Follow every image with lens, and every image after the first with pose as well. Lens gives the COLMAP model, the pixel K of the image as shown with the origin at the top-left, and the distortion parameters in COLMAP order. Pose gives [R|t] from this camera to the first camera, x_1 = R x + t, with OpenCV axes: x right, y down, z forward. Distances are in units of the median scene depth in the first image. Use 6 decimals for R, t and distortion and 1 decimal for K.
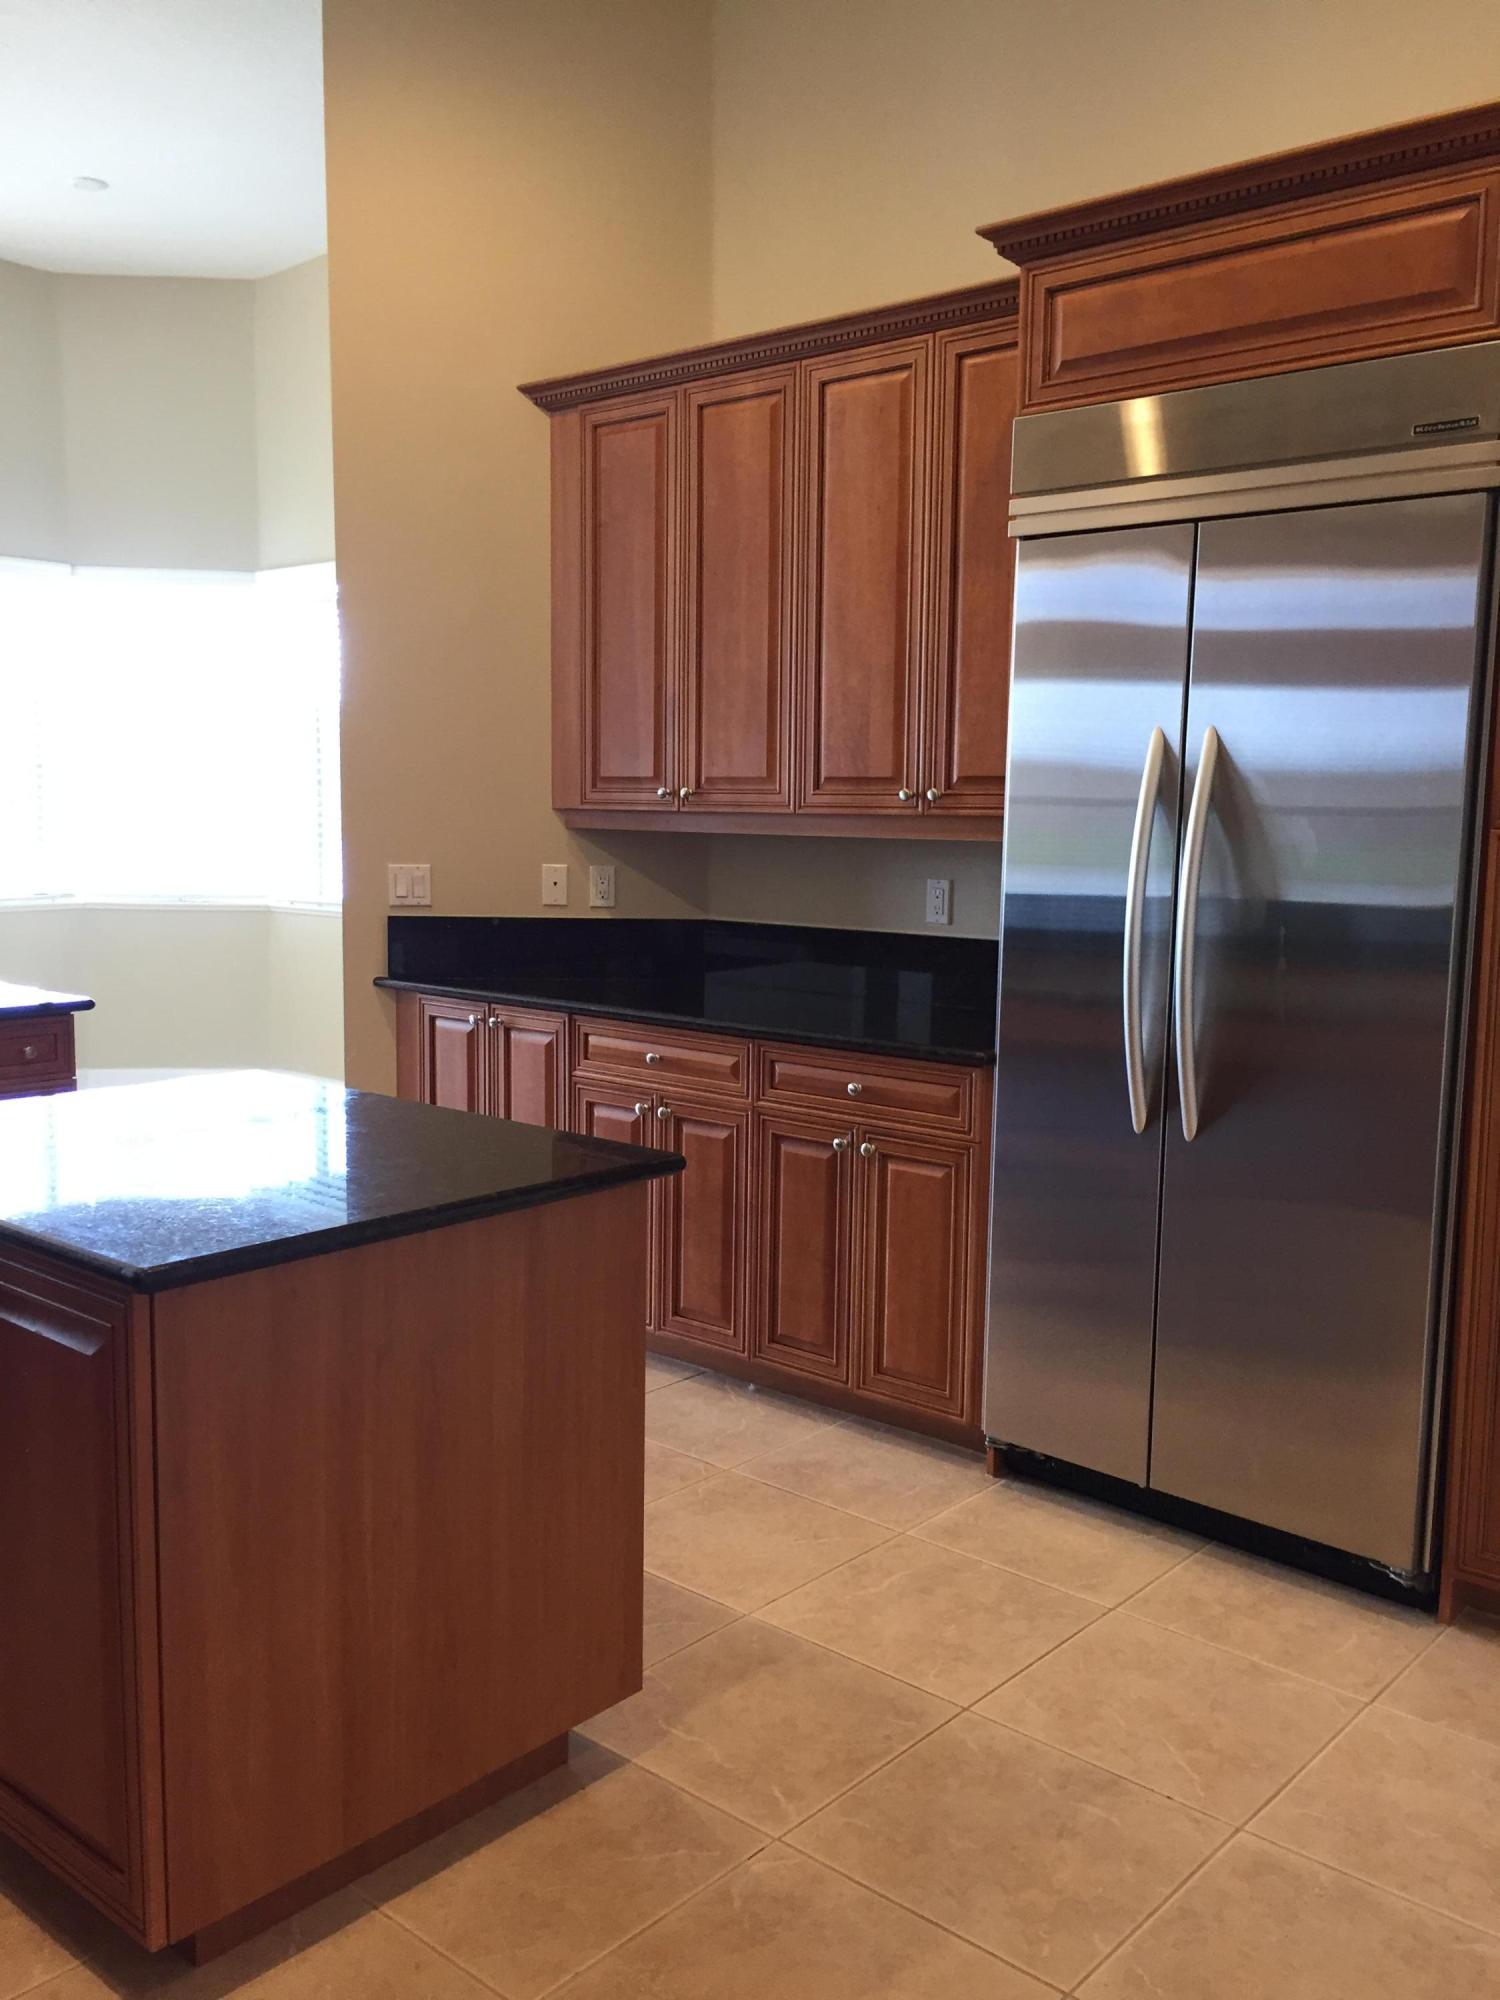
lens RADIAL K [[1727.0, 0, 750.0], [0, 1727.0, 1000.0], [0, 0, 1]] dist [0.044215, -0.012369]
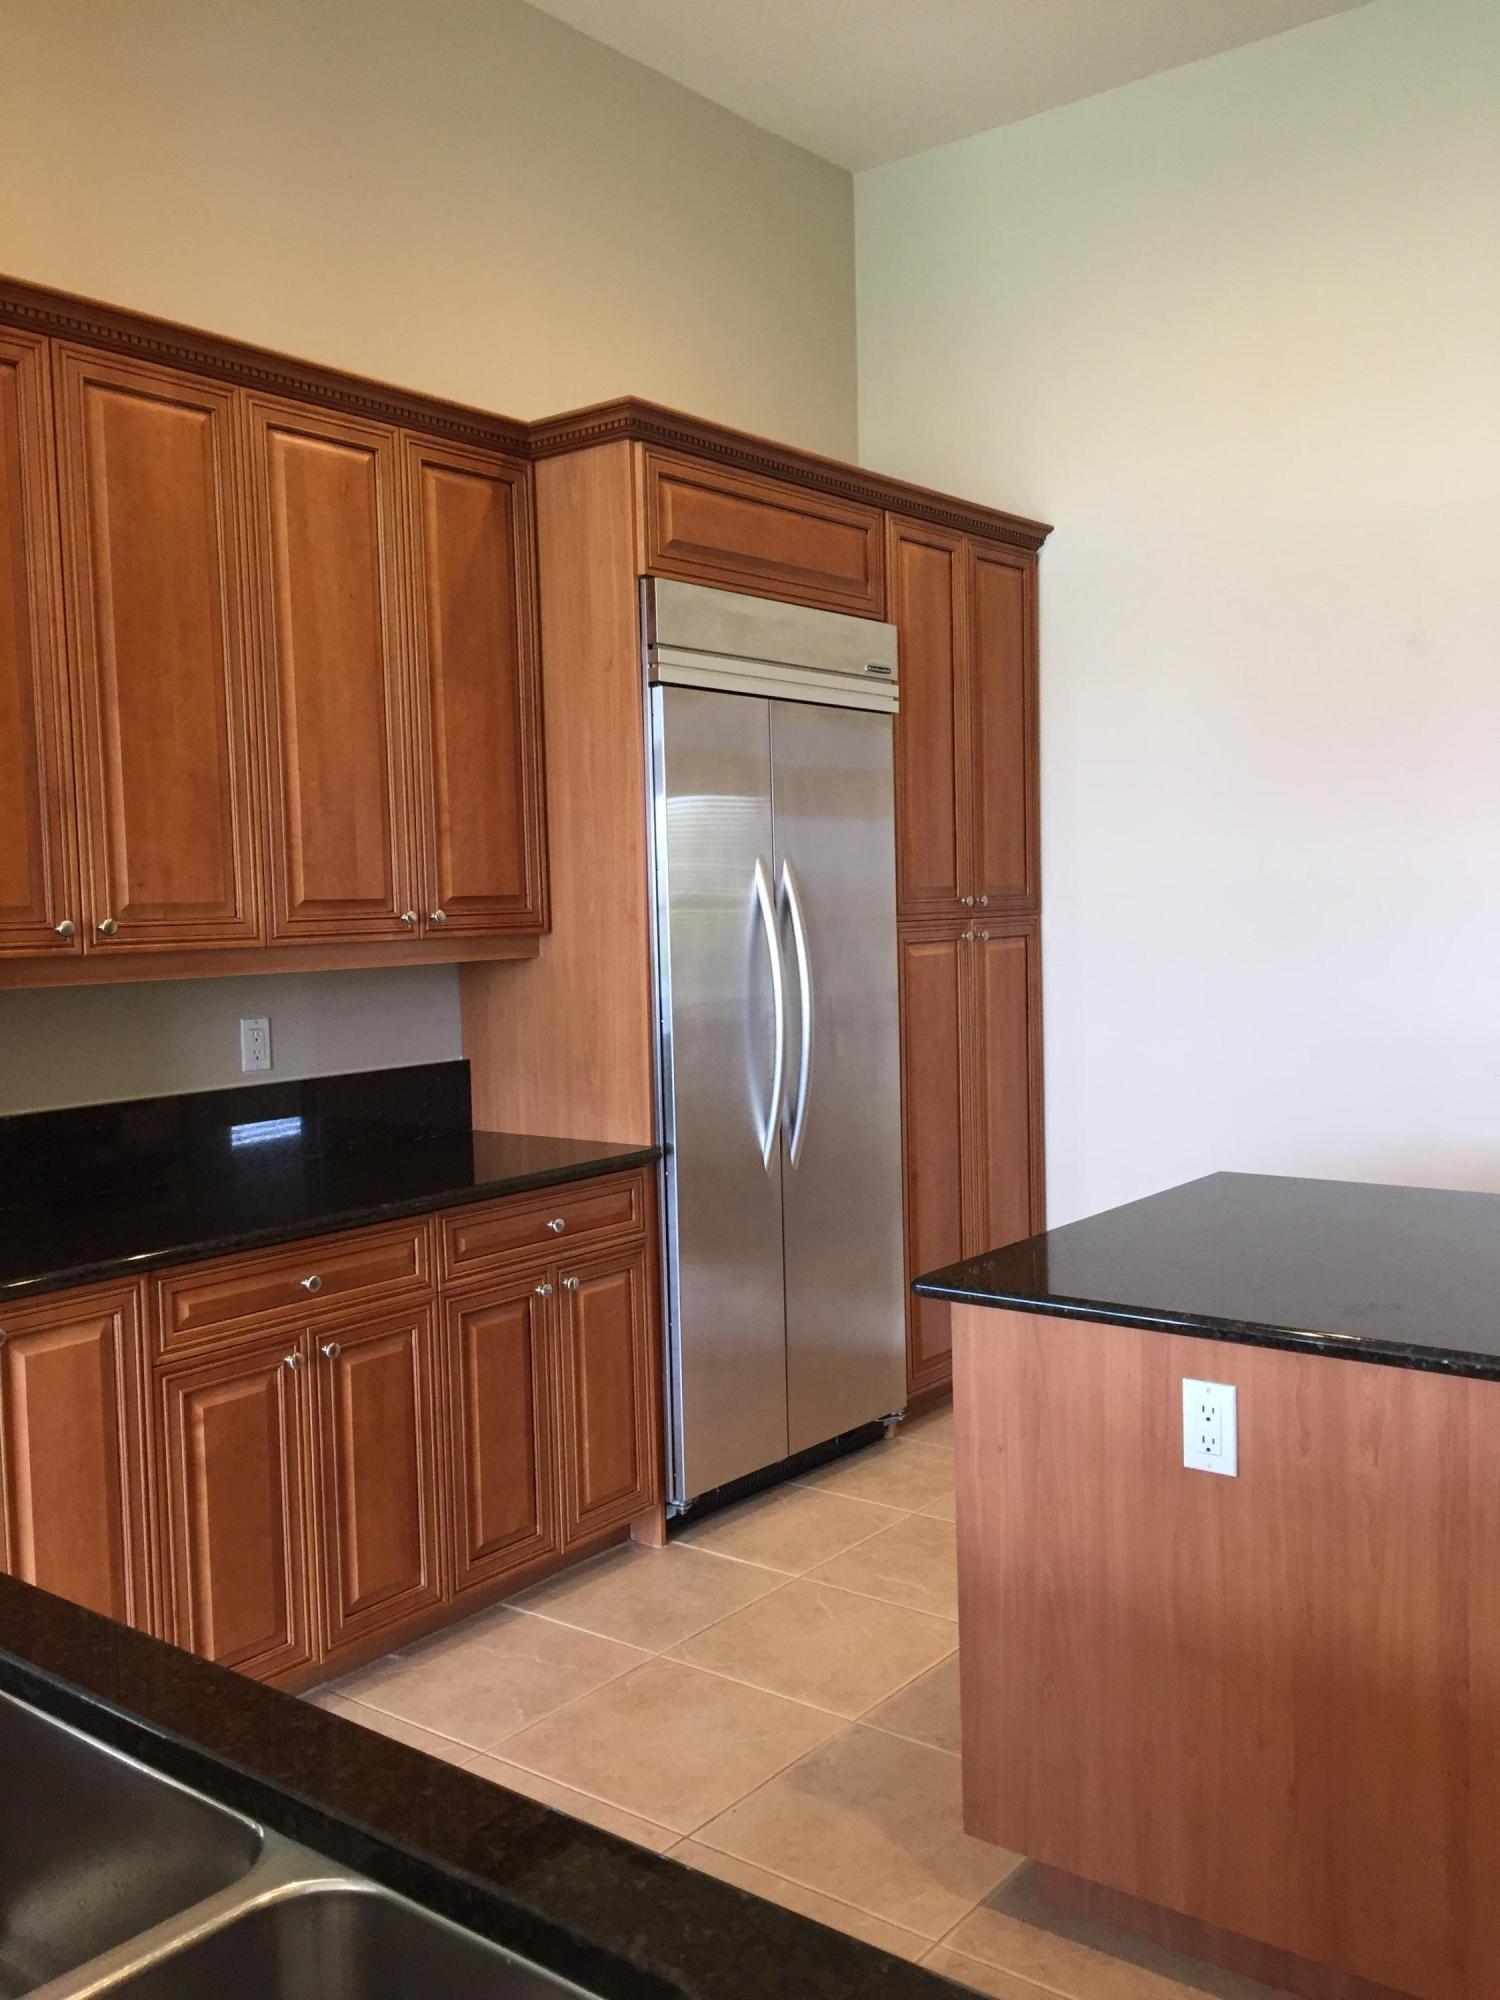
lens RADIAL K [[1727.0, 0, 750.0], [0, 1727.0, 1000.0], [0, 0, 1]] dist [0.044215, -0.012369]
pose [[-0.061447, -0.068790, 0.995737, -0.840984], [0.141881, 0.986890, 0.076934, -0.122400], [-0.987975, 0.146004, -0.050881, 0.887789]]
